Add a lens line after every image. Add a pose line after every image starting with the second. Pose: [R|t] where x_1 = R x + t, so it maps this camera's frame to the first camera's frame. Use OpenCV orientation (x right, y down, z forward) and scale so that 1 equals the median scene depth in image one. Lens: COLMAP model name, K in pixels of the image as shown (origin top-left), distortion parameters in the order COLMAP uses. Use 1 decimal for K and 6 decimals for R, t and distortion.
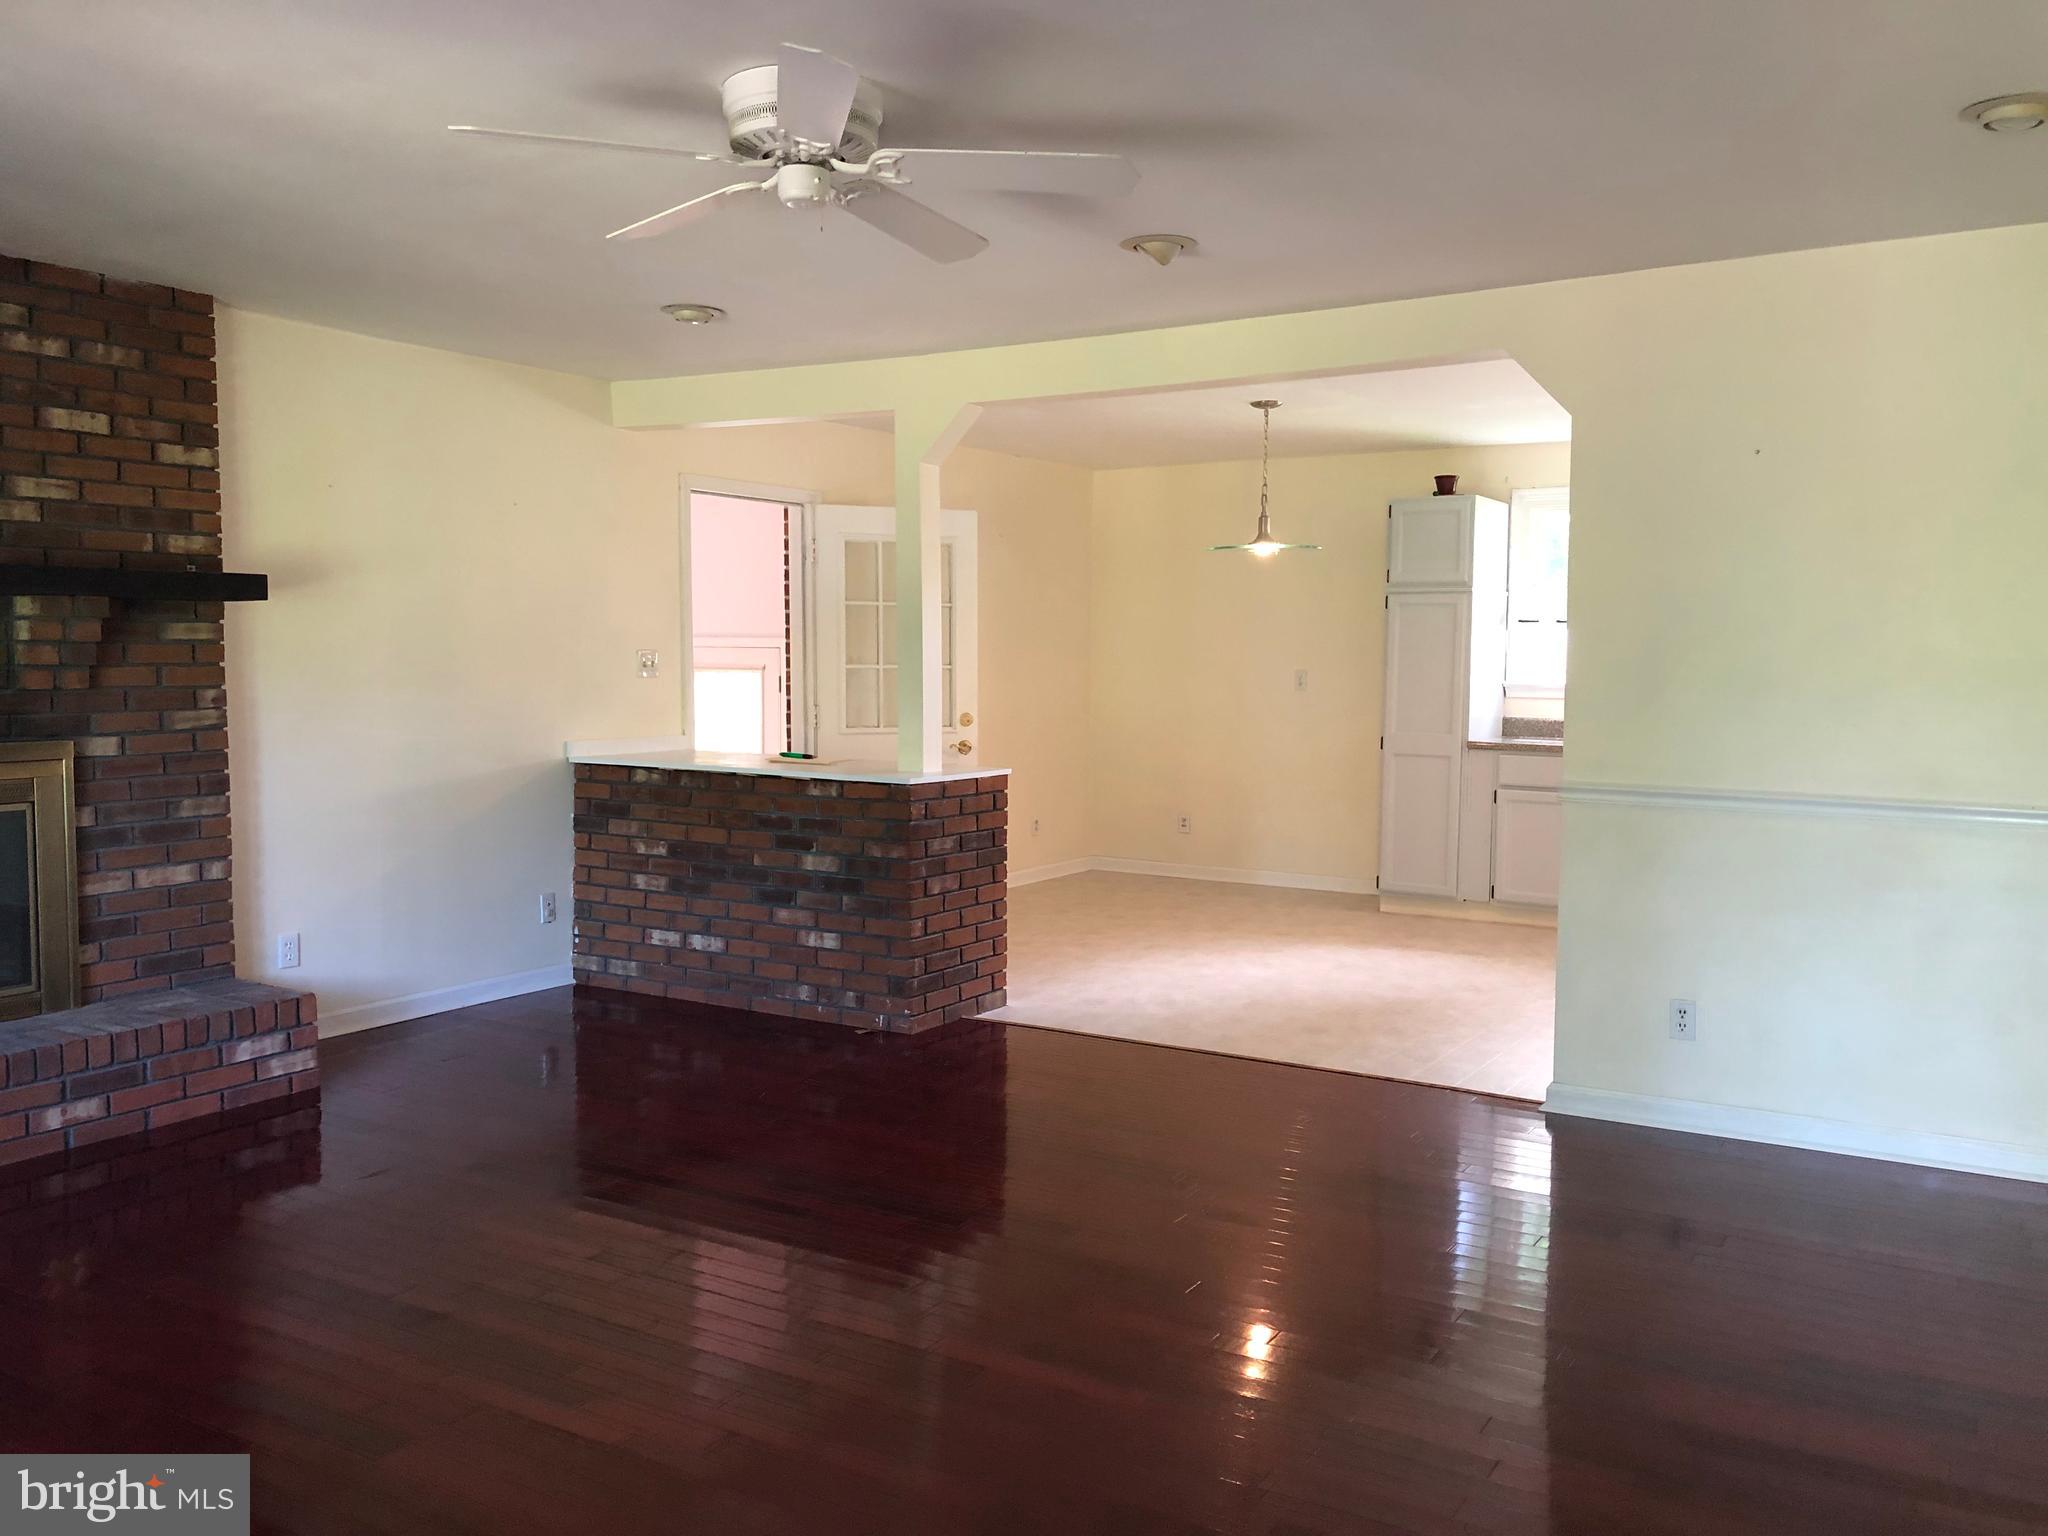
lens RADIAL K [[1640.8, 0, 1019.7], [0, 1640.8, 742.0], [0, 0, 1]] dist [0.007052, -0.069756]
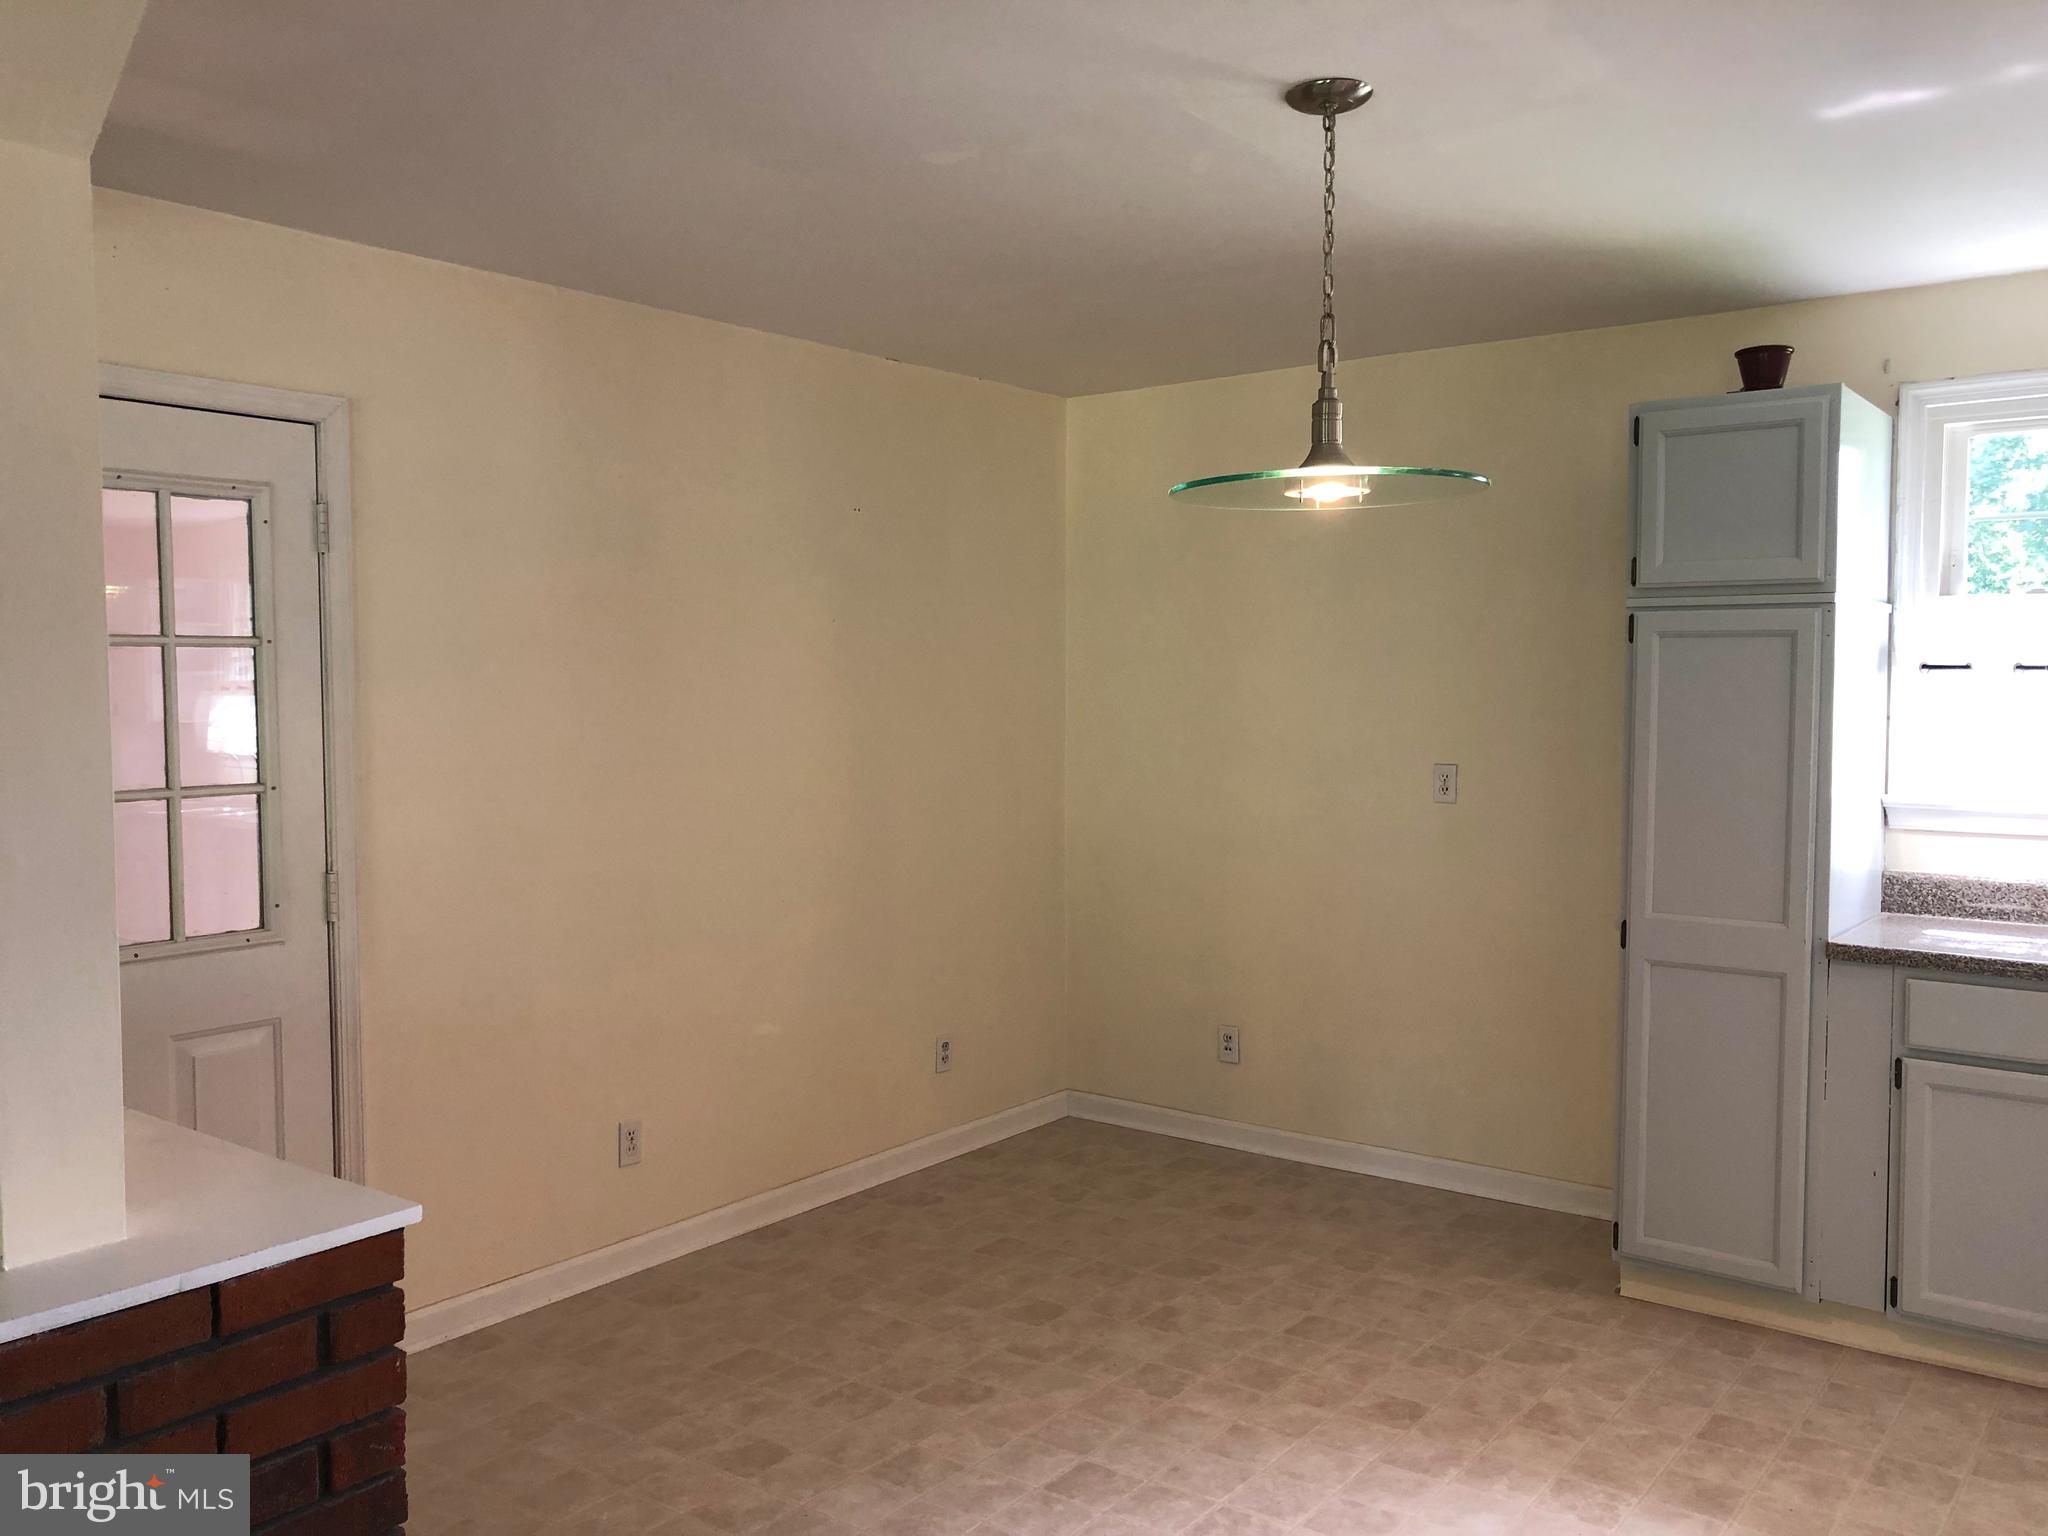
lens RADIAL K [[1645.7, 0, 1024.0], [0, 1645.7, 768.0], [0, 0, 1]] dist [0.001186, -0.004473]
pose [[0.995977, -0.008457, -0.089205, 0.098018], [0.007546, 0.999916, -0.010539, -0.044082], [0.089287, 0.009824, 0.995957, 0.540184]]
